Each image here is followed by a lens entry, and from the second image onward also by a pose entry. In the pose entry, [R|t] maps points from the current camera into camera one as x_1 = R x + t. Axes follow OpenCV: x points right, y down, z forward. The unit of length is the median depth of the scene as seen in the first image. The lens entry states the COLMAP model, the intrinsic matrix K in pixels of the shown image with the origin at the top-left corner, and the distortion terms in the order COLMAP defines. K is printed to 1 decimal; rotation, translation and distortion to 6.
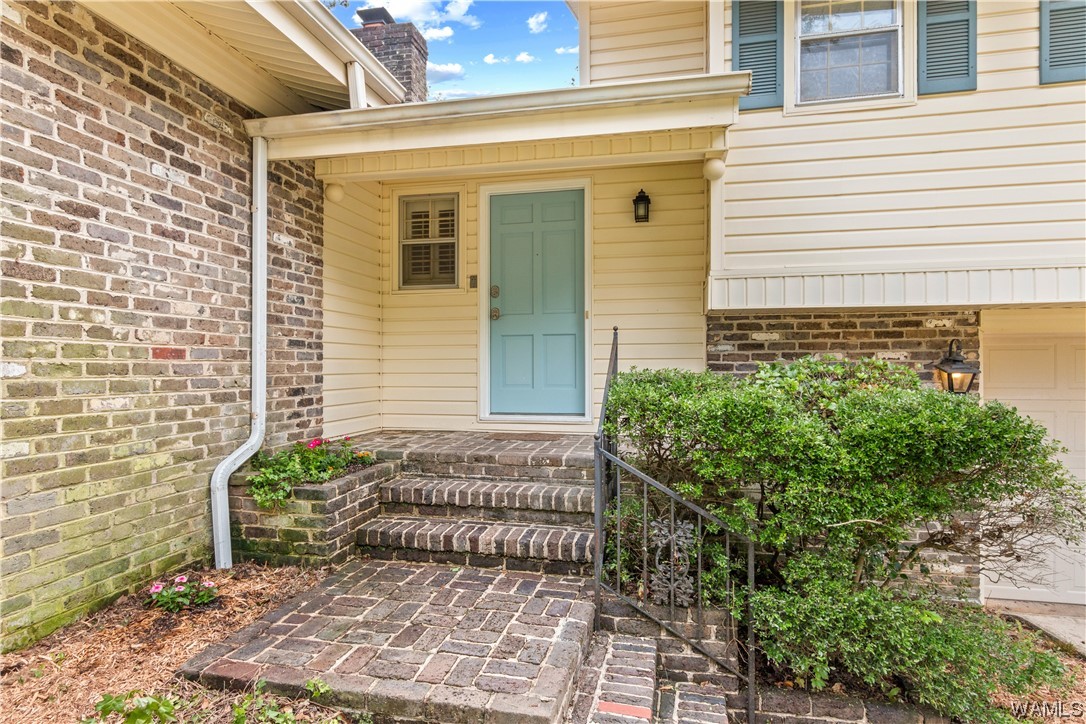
lens RADIAL K [[597.9, 0, 536.8], [0, 597.9, 365.4], [0, 0, 1]] dist [0.008702, -0.004108]
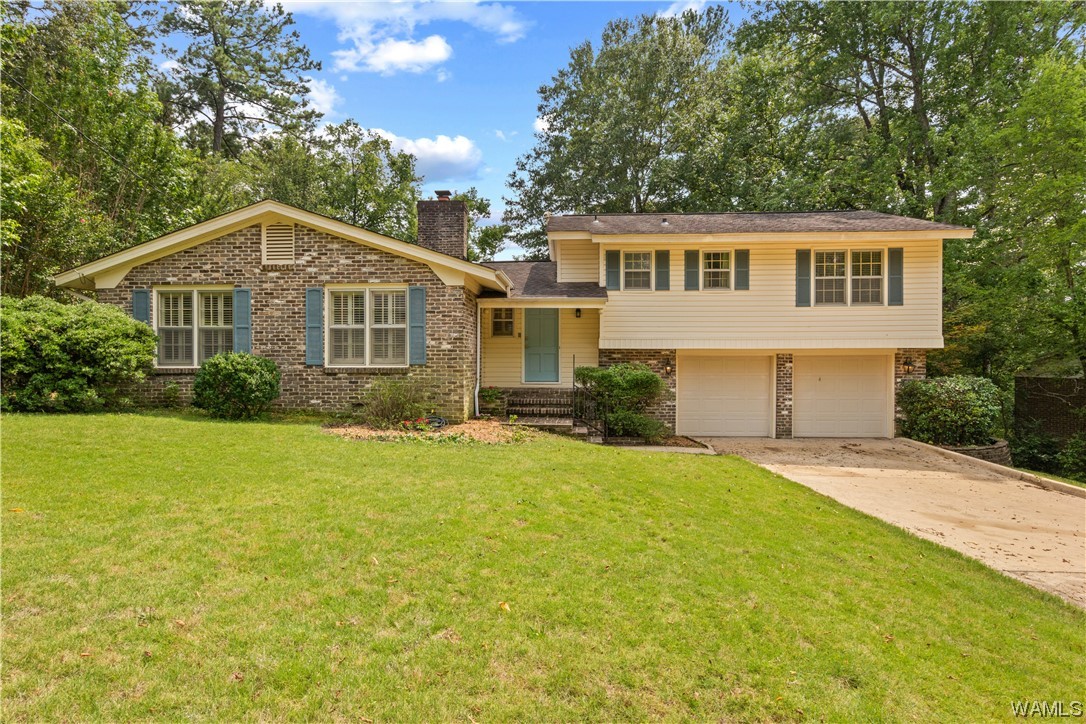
lens RADIAL K [[597.9, 0, 538.3], [0, 597.9, 359.0], [0, 0, 1]] dist [0.008702, -0.004108]
pose [[0.986228, 0.002511, 0.165371, -0.665024], [-0.002436, 0.999997, -0.000655, -0.033990], [-0.165372, 0.000243, 0.986231, -2.478334]]
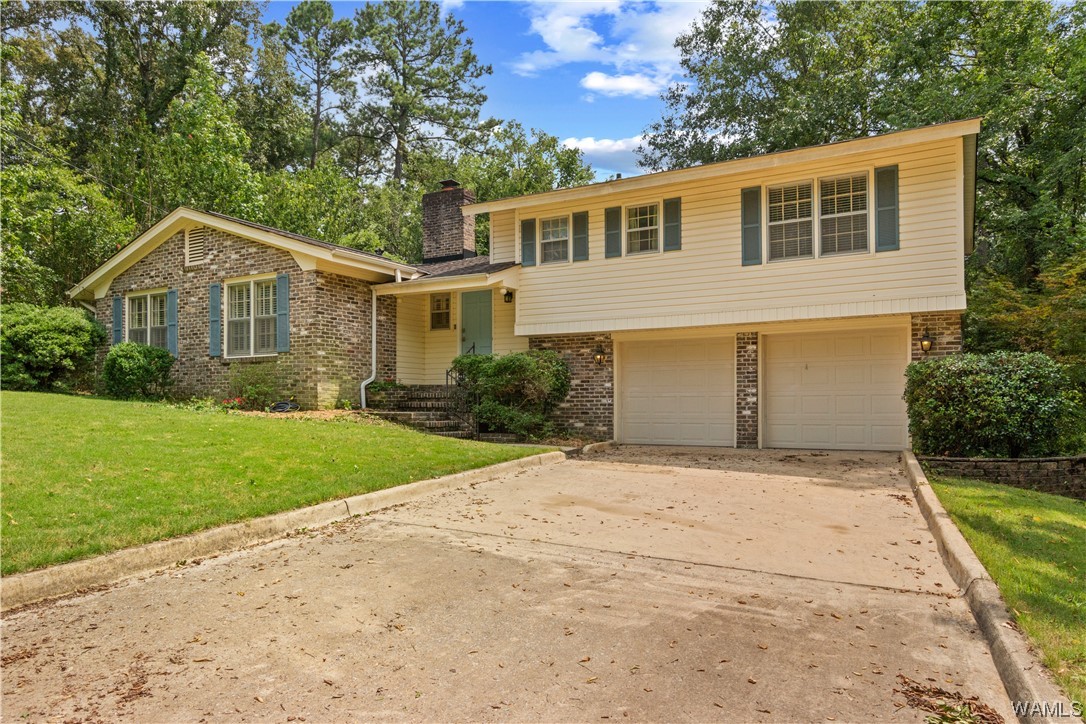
lens RADIAL K [[733.4, 0, 532.5], [0, 733.4, 397.4], [0, 0, 1]] dist [0.009144, -0.001844]
pose [[0.952727, -0.002649, -0.303817, 1.575815], [-0.000421, 0.999950, -0.010040, 0.261339], [0.303828, 0.009694, 0.952678, -2.557754]]
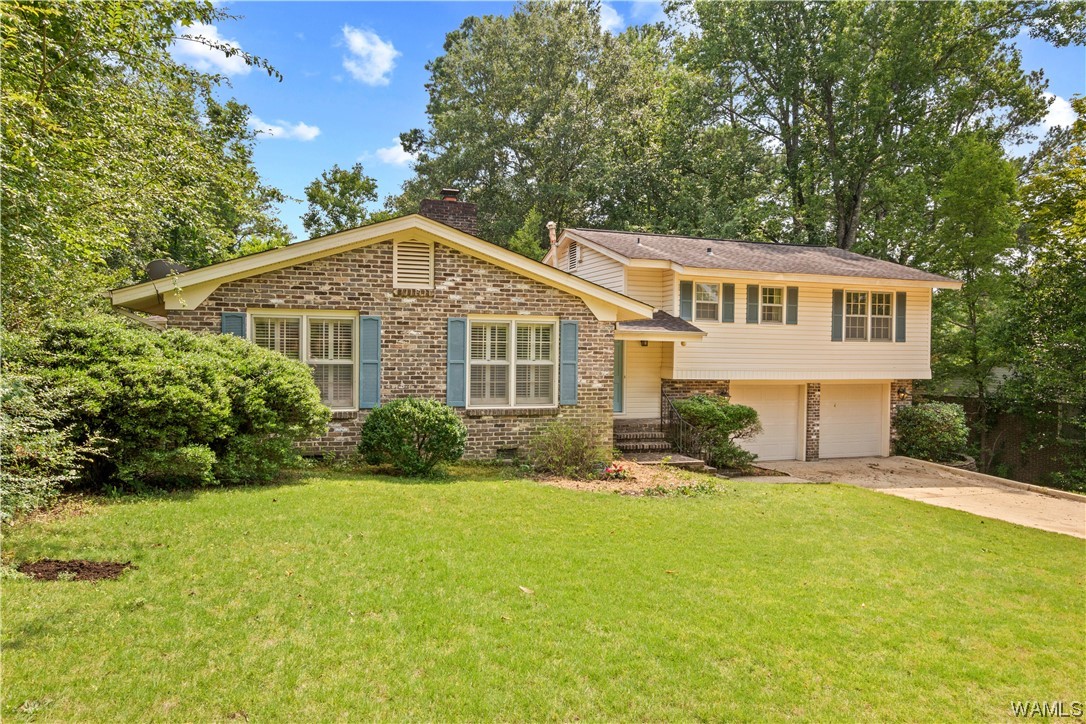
lens RADIAL K [[698.6, 0, 544.2], [0, 698.6, 362.9], [0, 0, 1]] dist [0.008673, 0.002782]
pose [[0.852427, 0.006247, 0.522810, -2.584706], [-0.013014, 0.999872, 0.009273, -0.232166], [-0.522685, -0.014708, 0.852399, -2.126685]]
